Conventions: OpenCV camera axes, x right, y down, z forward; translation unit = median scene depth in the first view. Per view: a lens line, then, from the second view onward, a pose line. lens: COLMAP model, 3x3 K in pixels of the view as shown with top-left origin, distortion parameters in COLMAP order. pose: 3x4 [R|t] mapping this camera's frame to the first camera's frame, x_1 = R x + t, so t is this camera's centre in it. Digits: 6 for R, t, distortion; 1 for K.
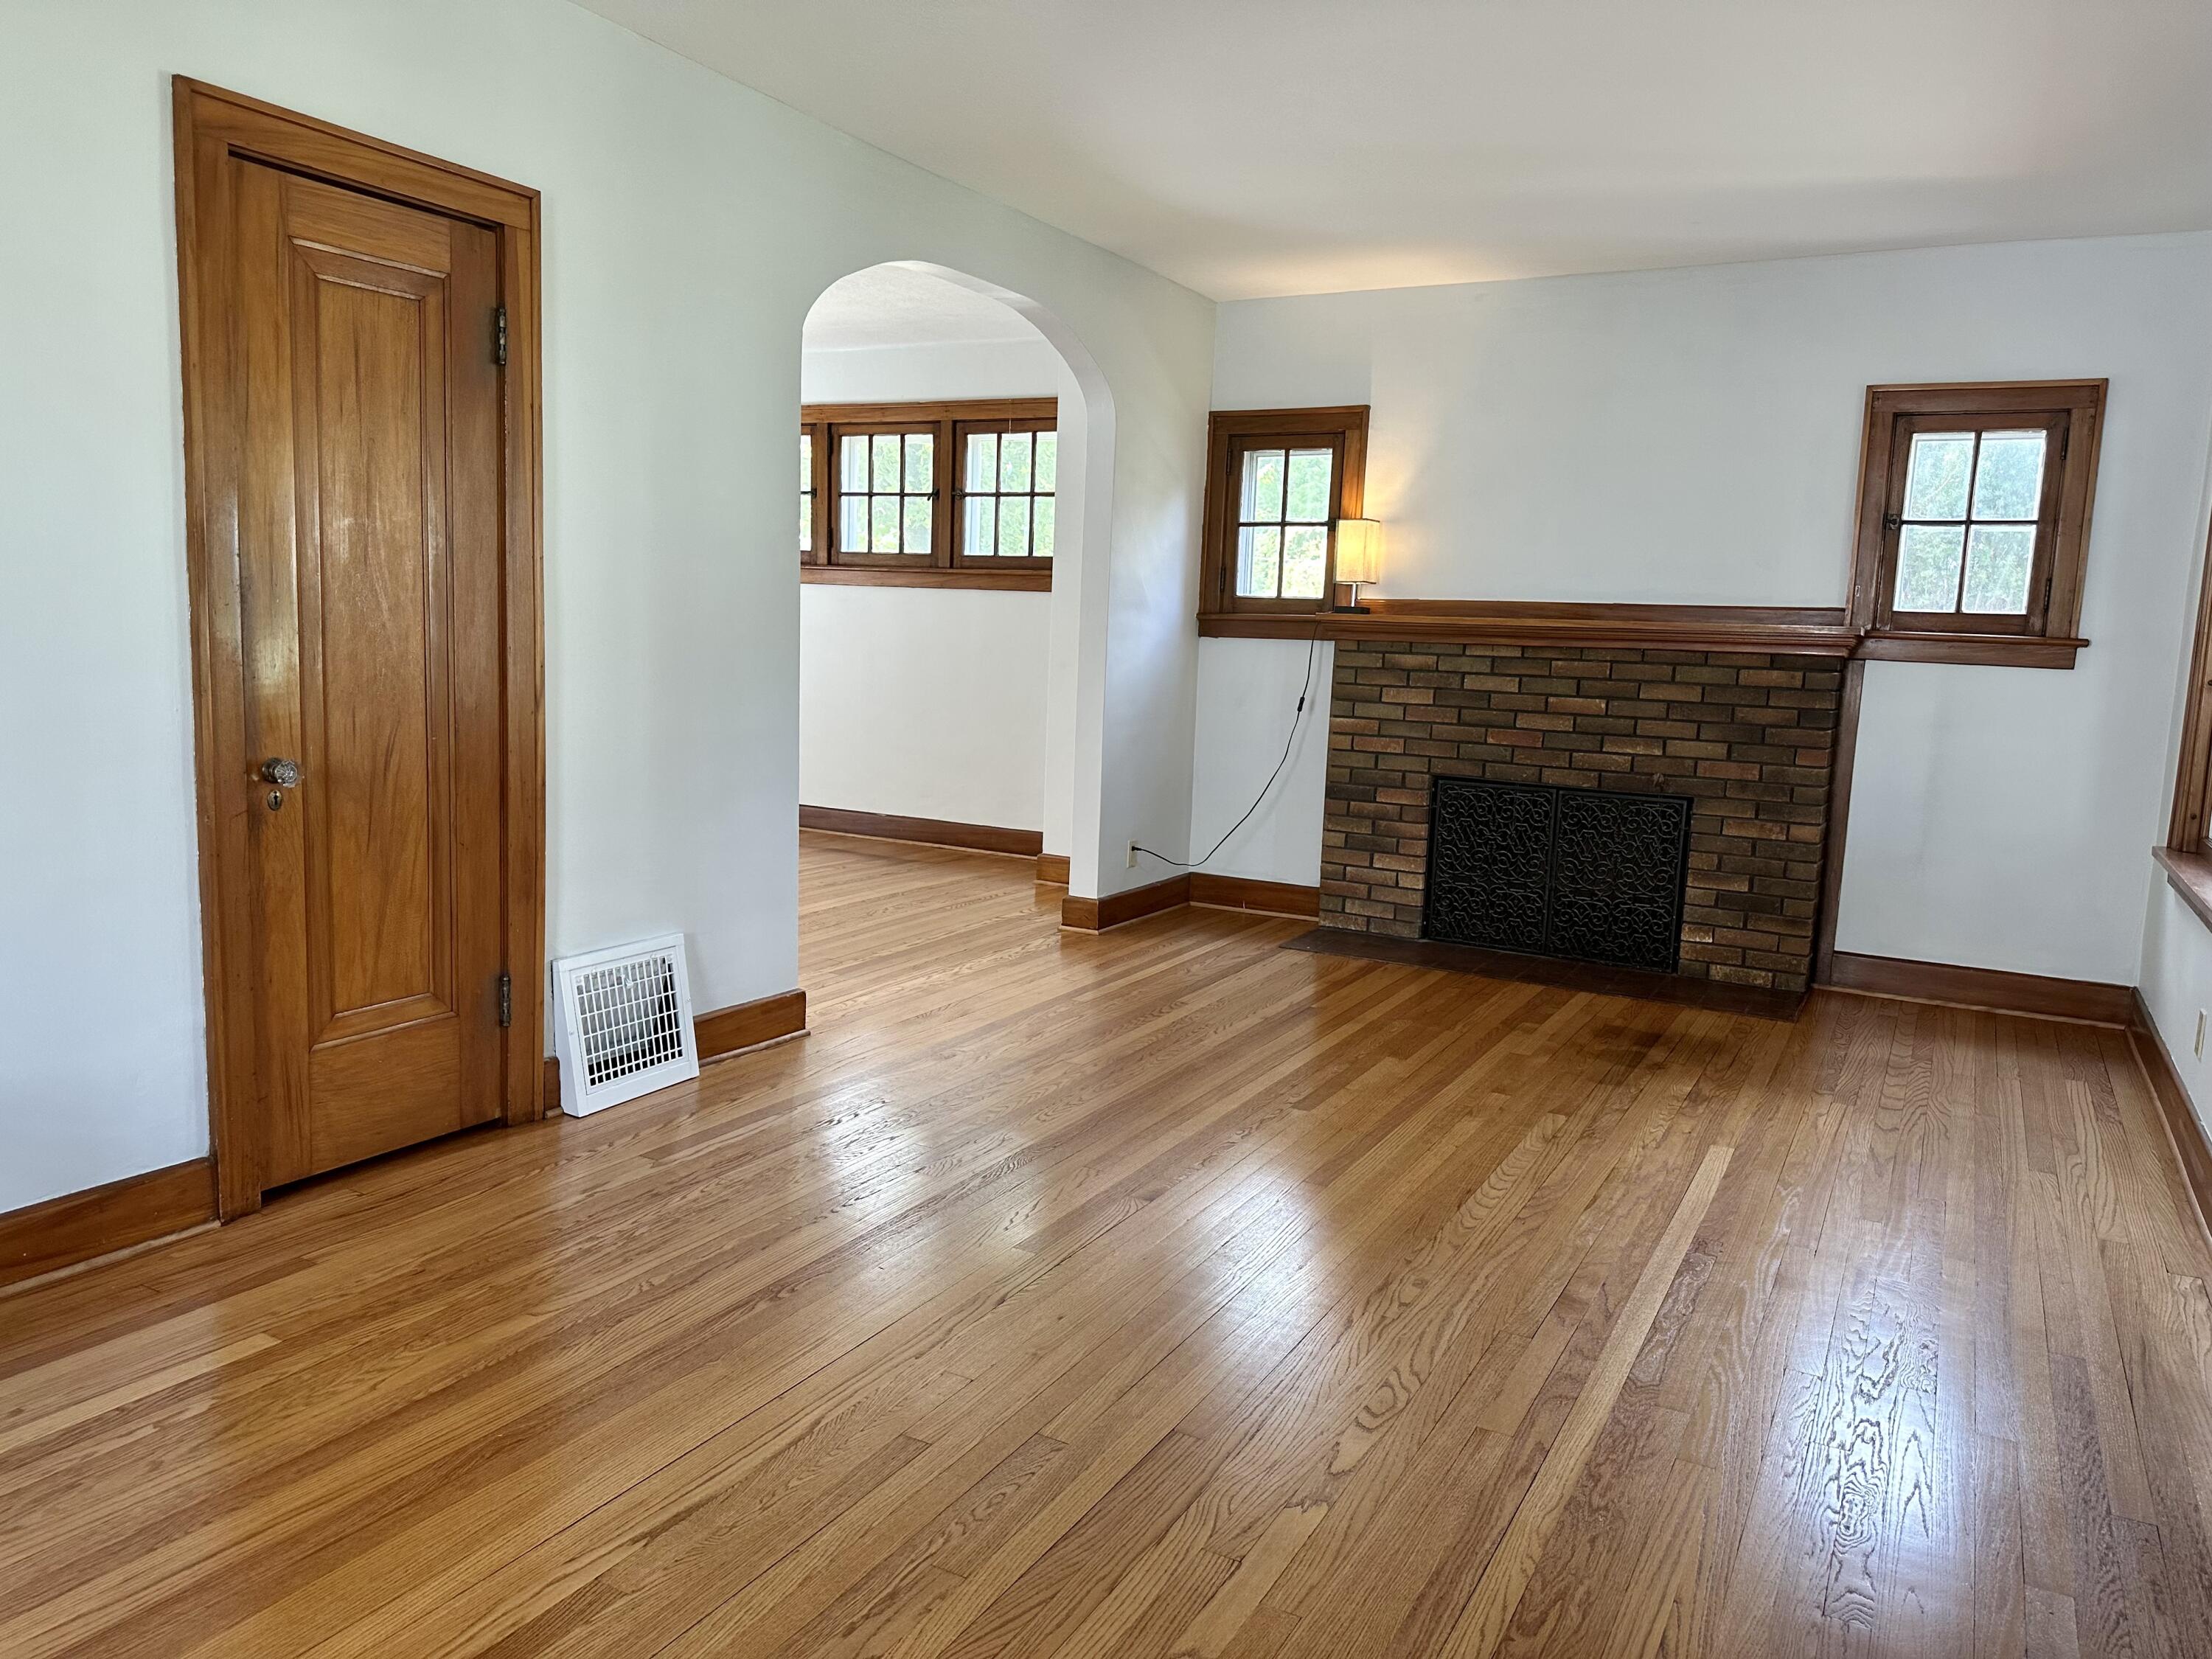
lens RADIAL K [[1573.3, 0, 1094.5], [0, 1573.3, 834.5], [0, 0, 1]] dist [0.198880, -0.316257]
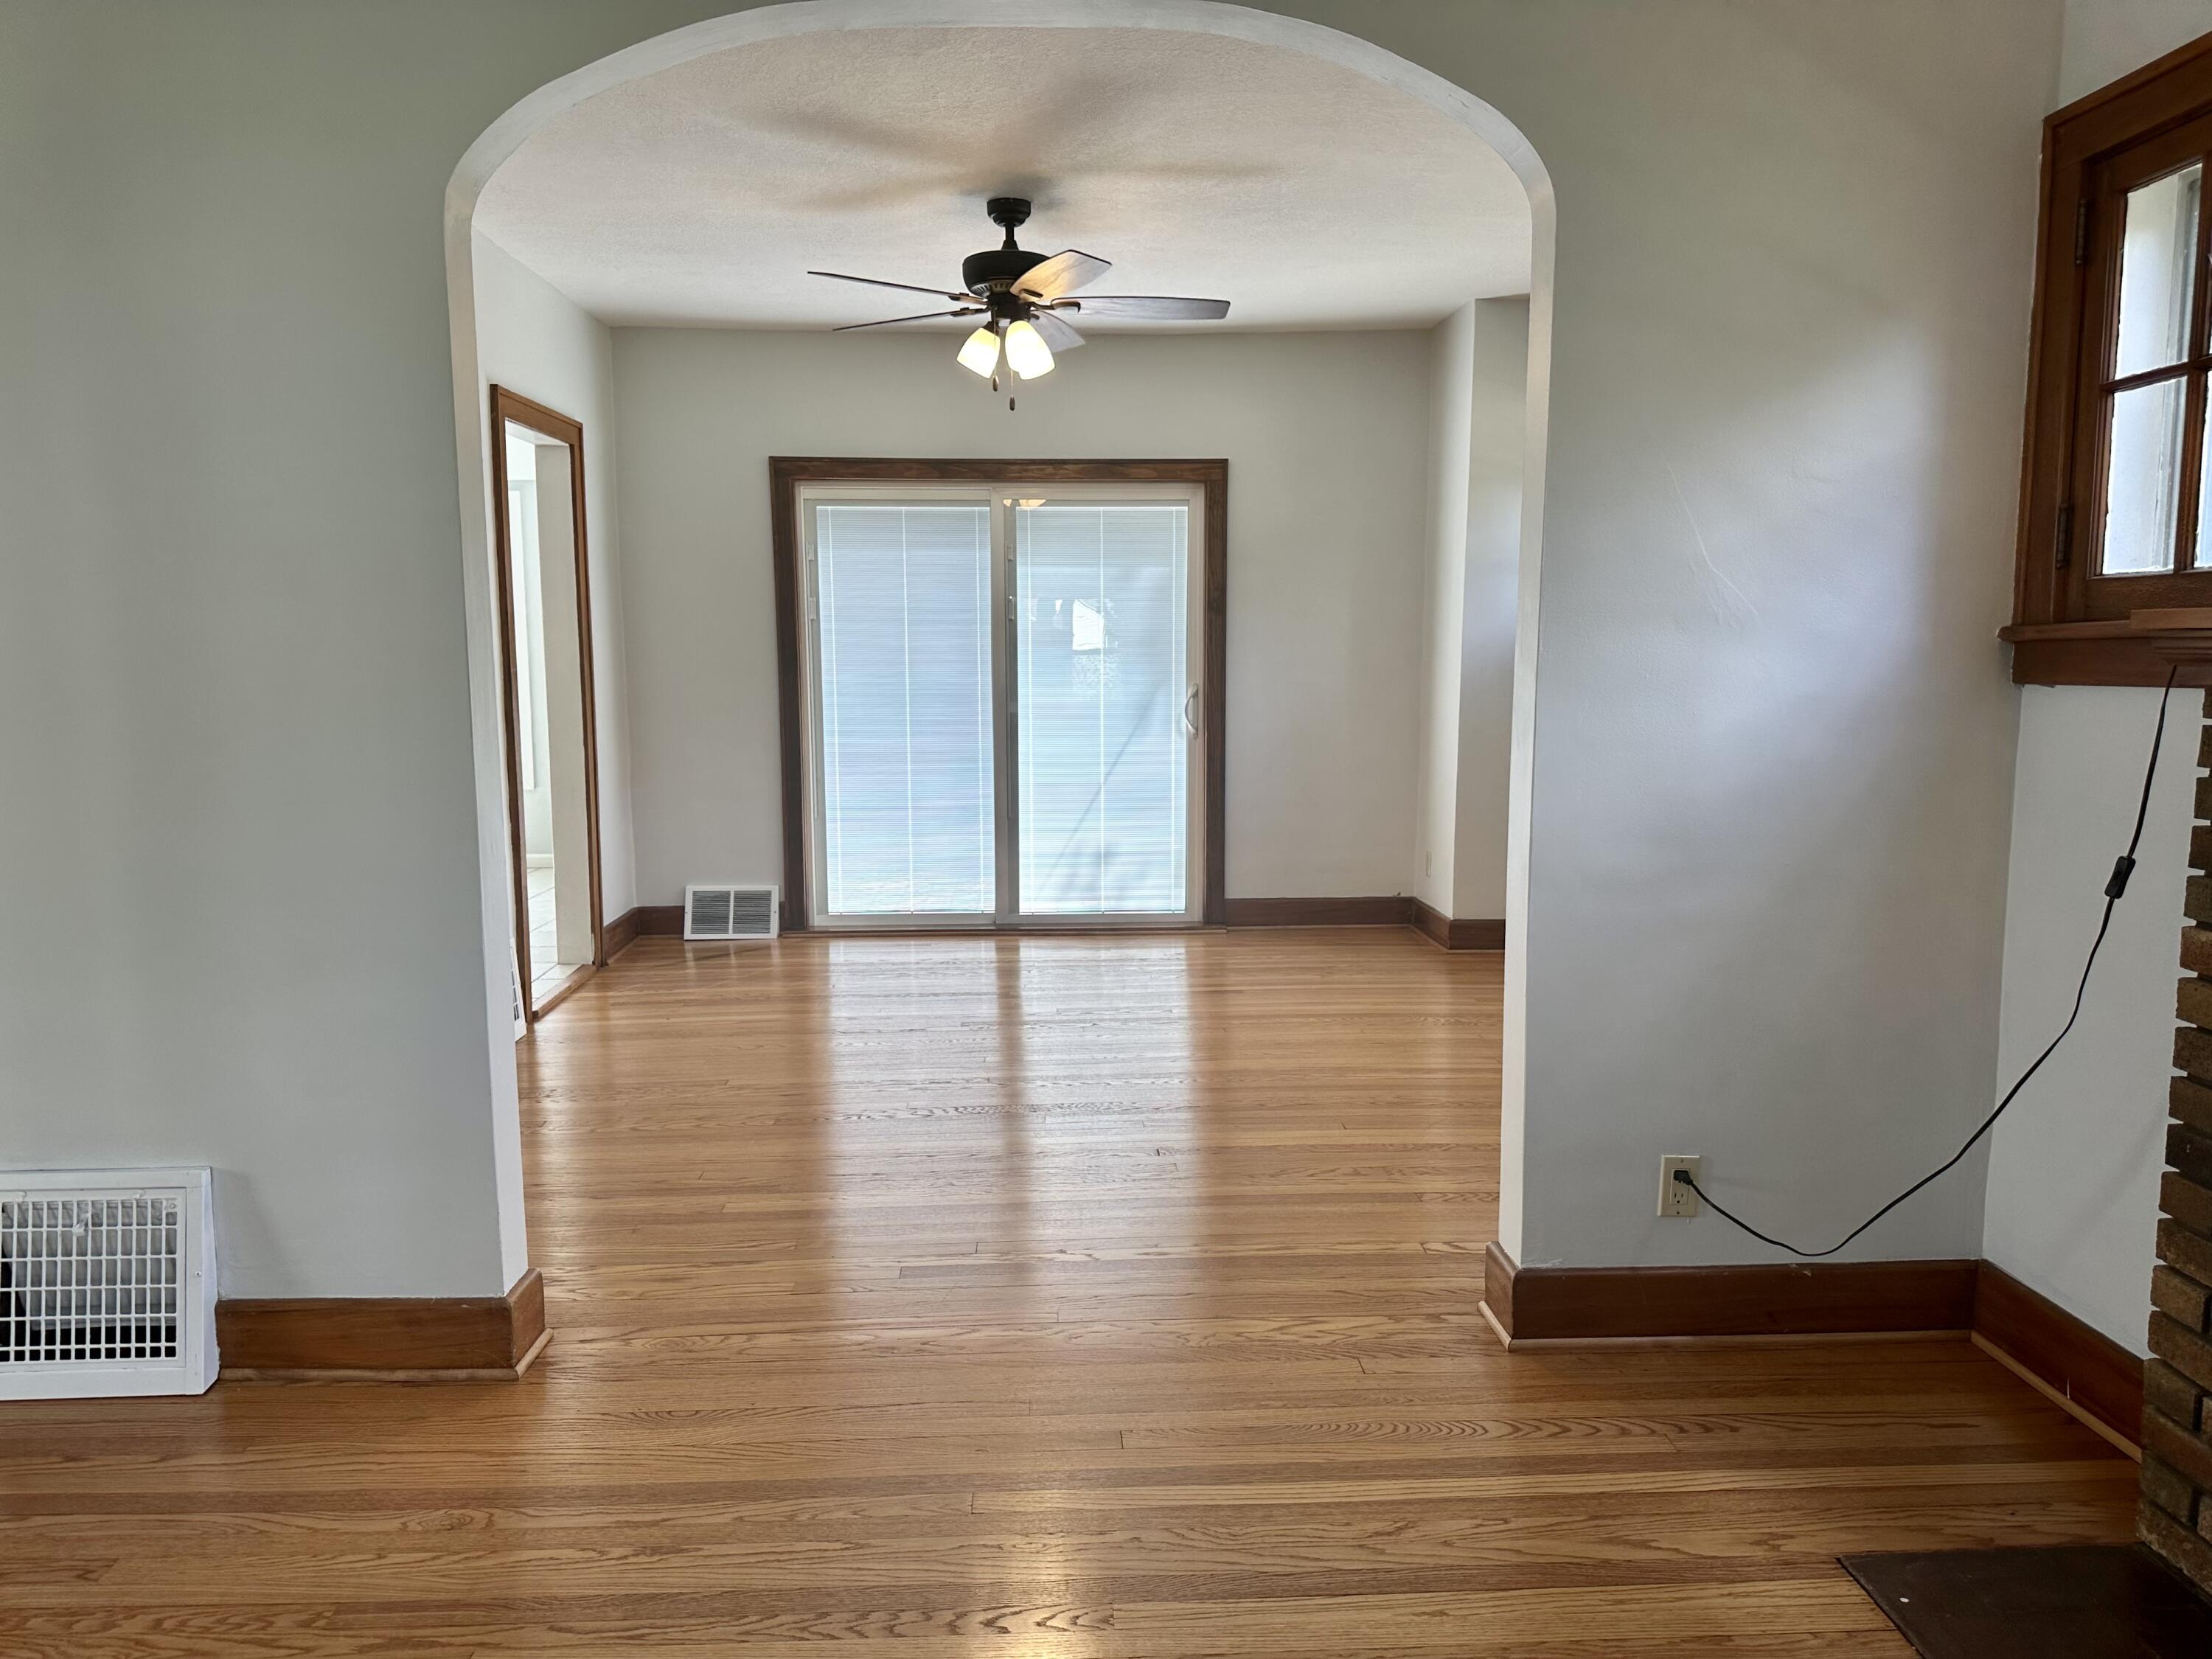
lens RADIAL K [[1565.3, 0, 1106.0], [0, 1565.3, 829.5], [0, 0, 1]] dist [0.002165, 0.001144]
pose [[0.513874, 0.058531, -0.855867, 0.330407], [-0.089918, 0.995849, 0.014117, -0.083380], [0.853141, 0.069704, 0.517004, 0.684326]]
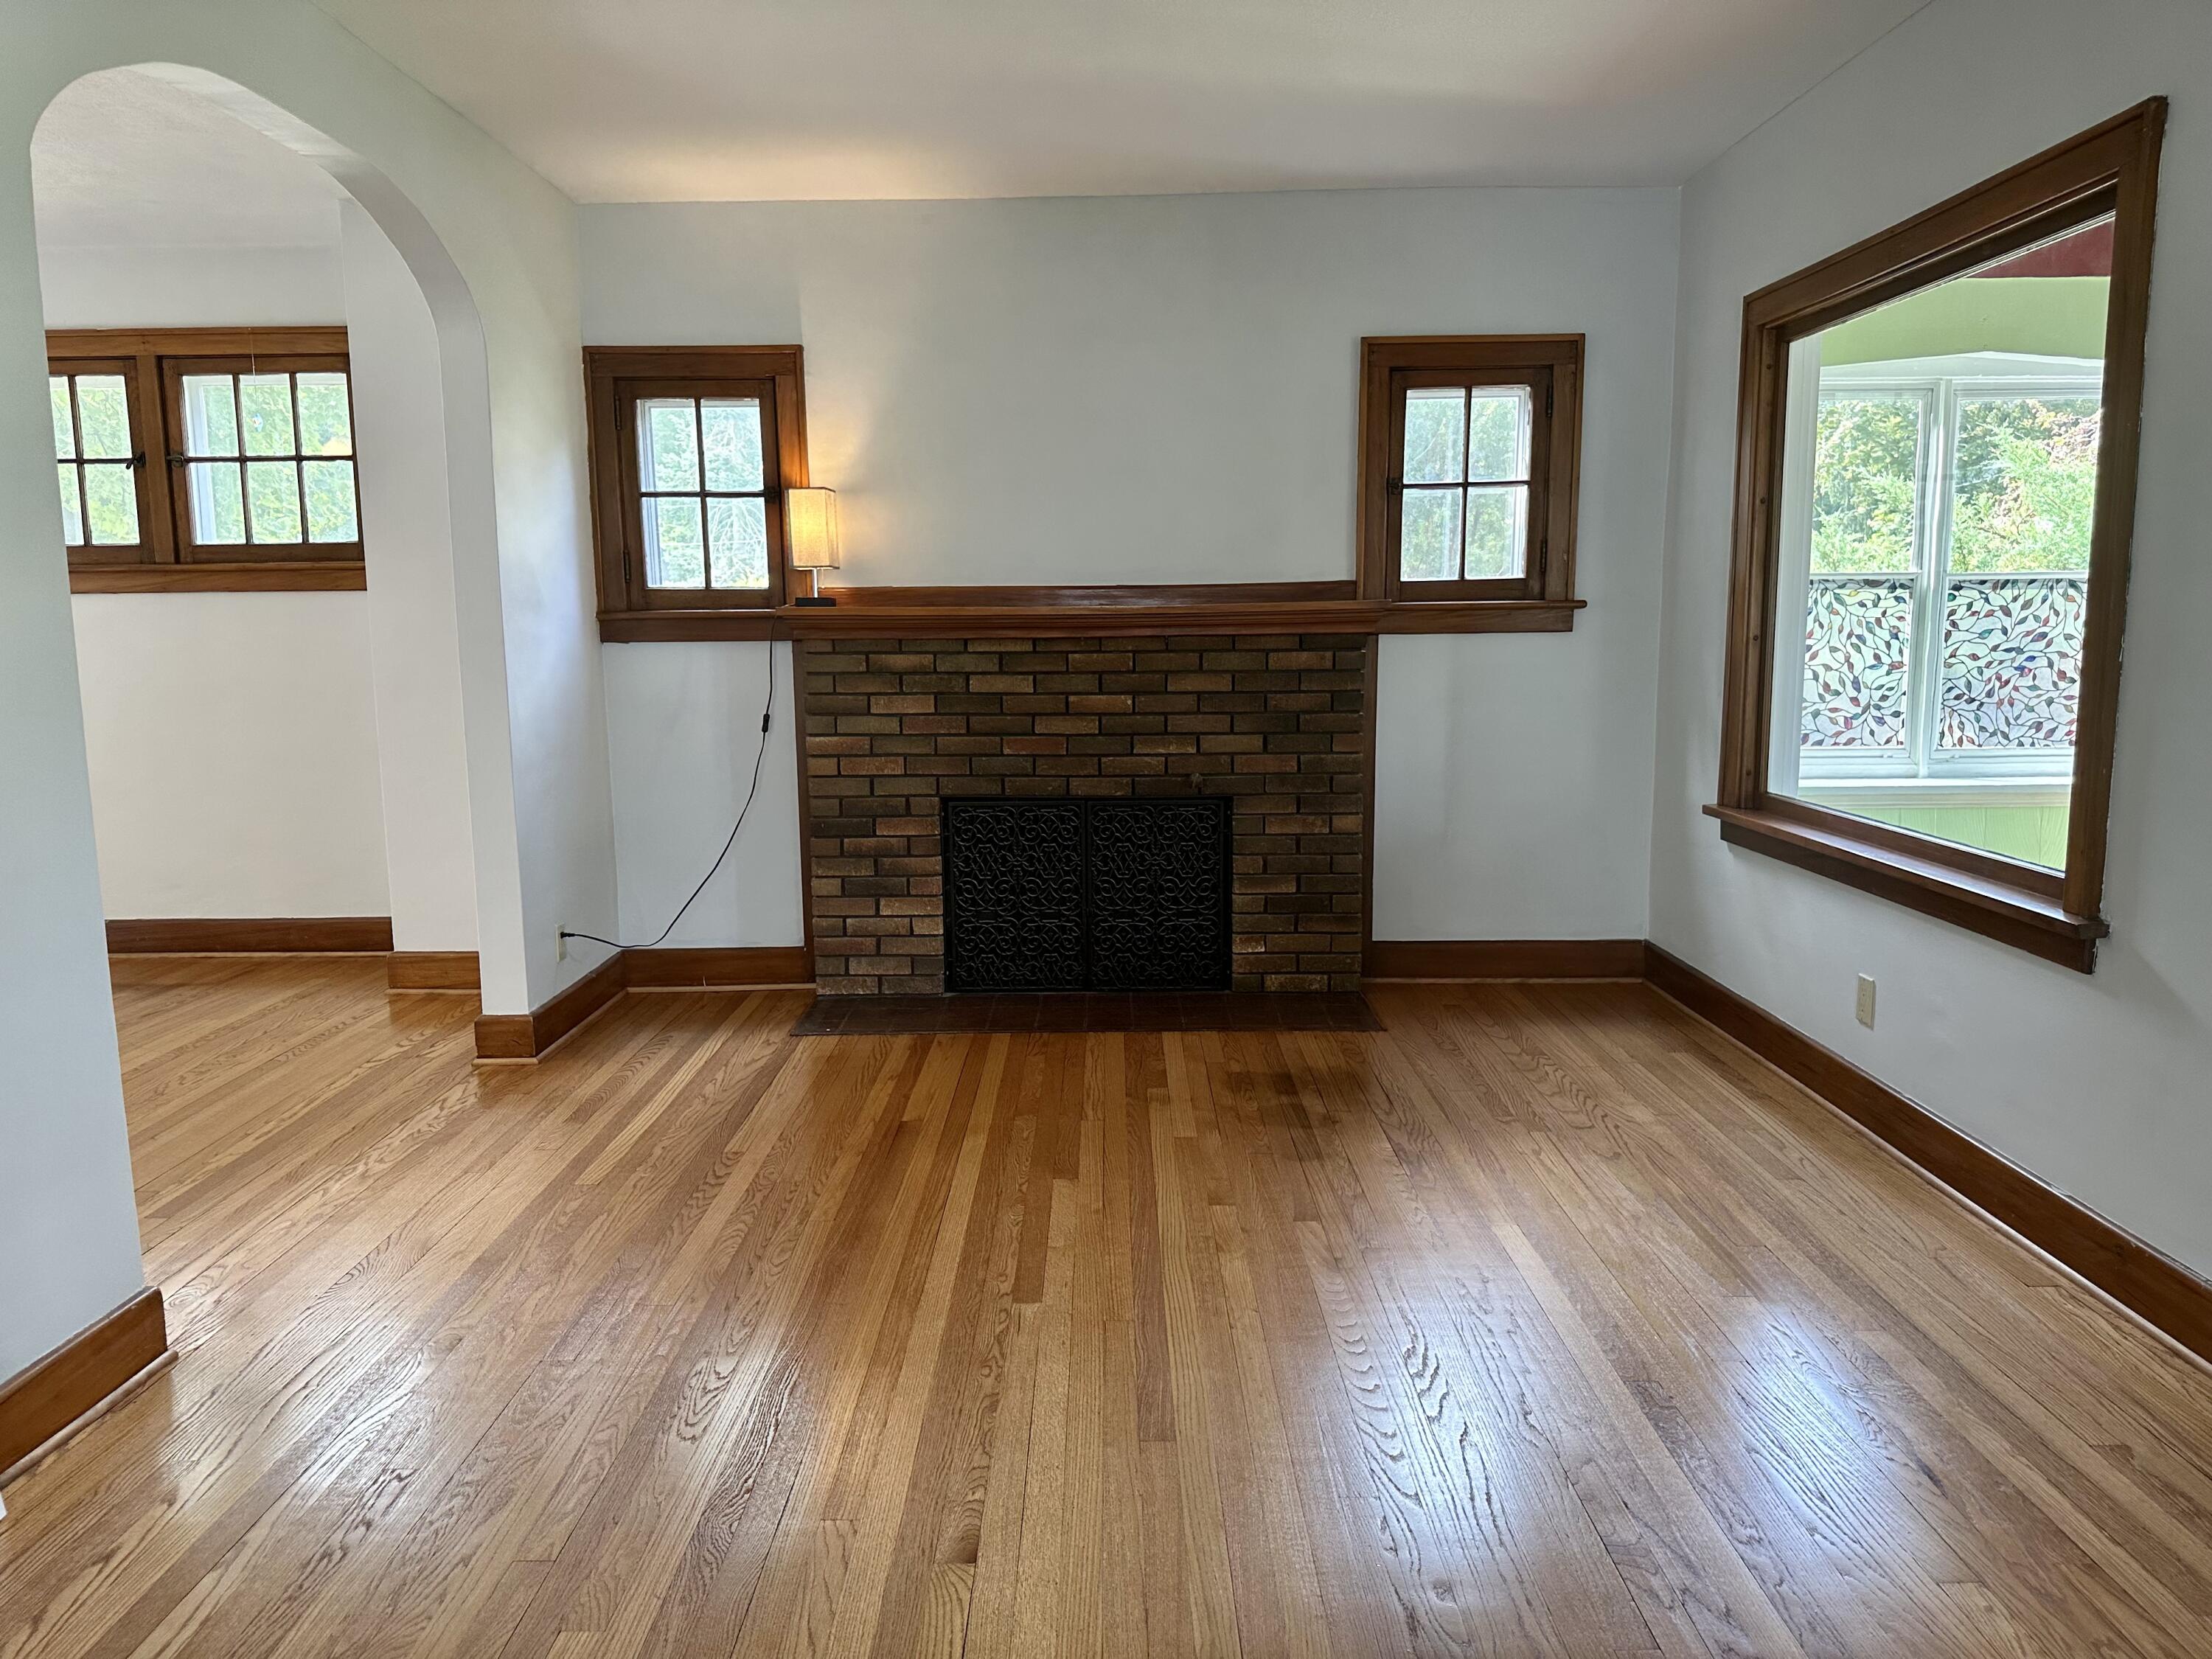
lens RADIAL K [[1573.3, 0, 1094.5], [0, 1573.3, 834.5], [0, 0, 1]] dist [0.198880, -0.316257]
pose [[0.879269, -0.113940, 0.462498, -0.105629], [0.109669, 0.993308, 0.036215, -0.040620], [-0.463530, 0.018879, 0.885880, 0.237947]]
